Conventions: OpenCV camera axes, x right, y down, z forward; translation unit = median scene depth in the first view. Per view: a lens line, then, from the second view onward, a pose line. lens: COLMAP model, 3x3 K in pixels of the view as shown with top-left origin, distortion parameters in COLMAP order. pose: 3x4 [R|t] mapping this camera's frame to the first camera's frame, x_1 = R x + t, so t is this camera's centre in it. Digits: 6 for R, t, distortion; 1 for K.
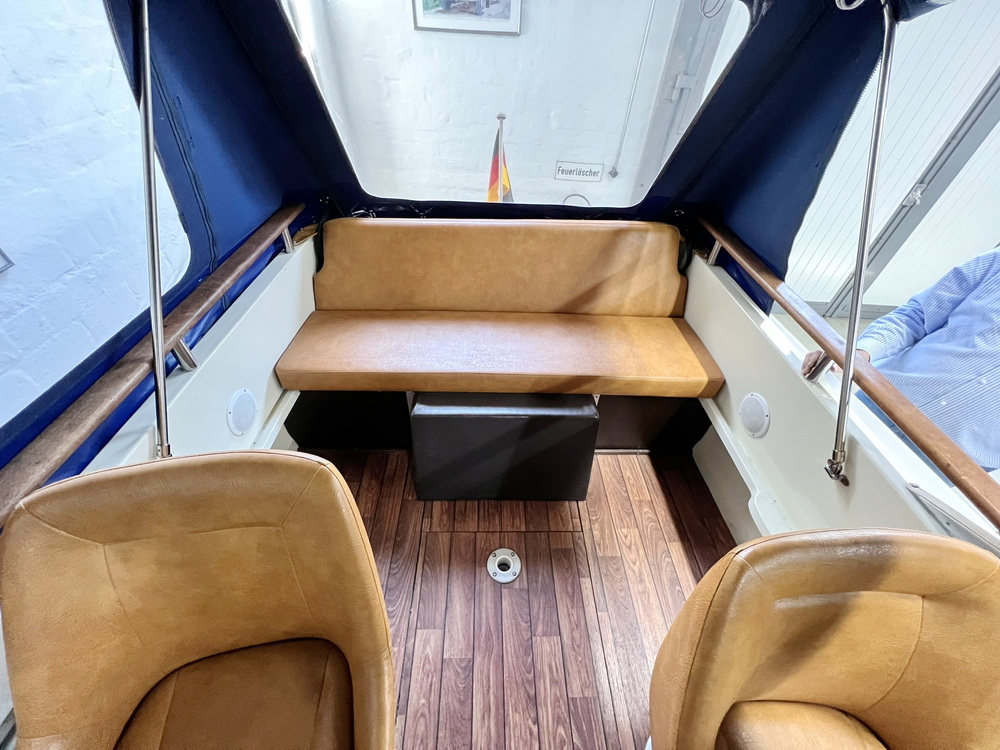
lens RADIAL K [[403.3, 0, 502.9], [0, 403.3, 375.1], [0, 0, 1]] dist [-0.001863, 0.000816]
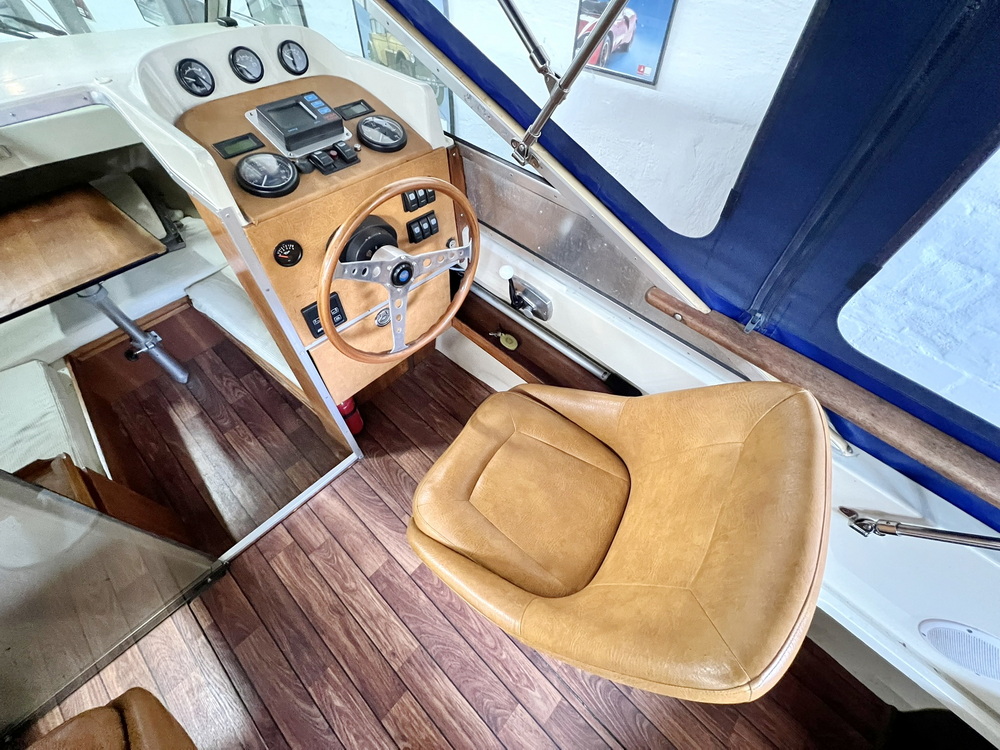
lens RADIAL K [[403.3, 0, 498.2], [0, 403.3, 374.5], [0, 0, 1]] dist [-0.001863, 0.000816]
pose [[-0.692416, 0.530214, -0.489318, -0.067640], [-0.542583, 0.064364, 0.837533, -0.065312], [0.475566, 0.845417, 0.243118, 0.153893]]
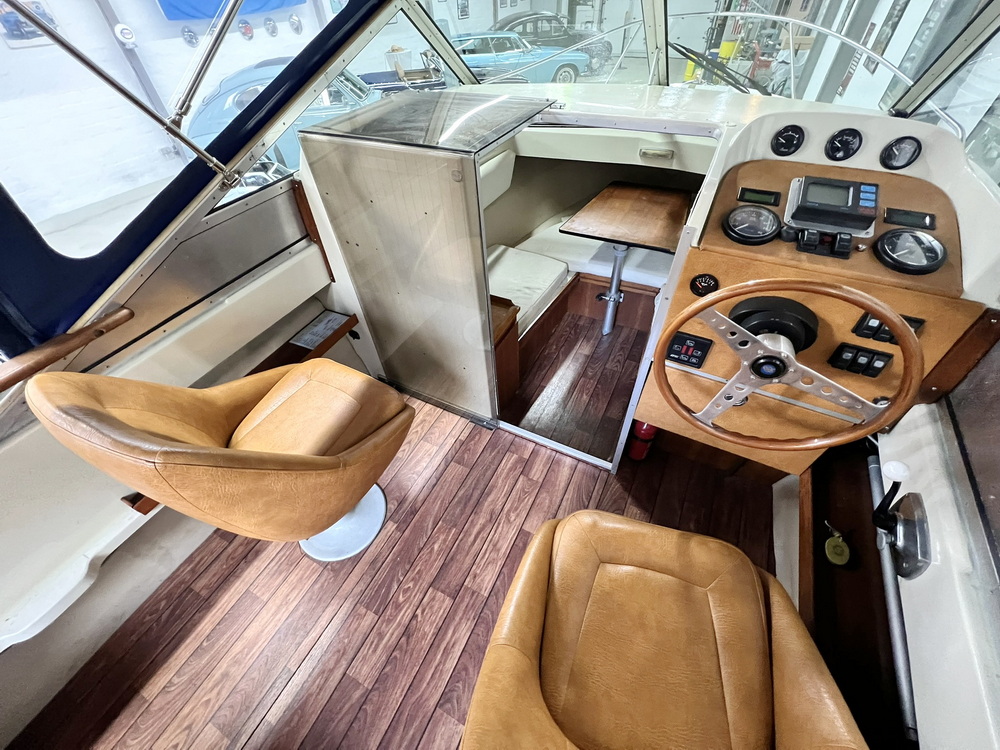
lens RADIAL K [[403.3, 0, 499.0], [0, 403.3, 372.0], [0, 0, 1]] dist [-0.001863, 0.000816]
pose [[-0.879162, -0.349727, 0.323674, -0.232549], [0.324181, 0.058880, 0.944161, -0.139360], [-0.349256, 0.935000, 0.061609, 0.217308]]
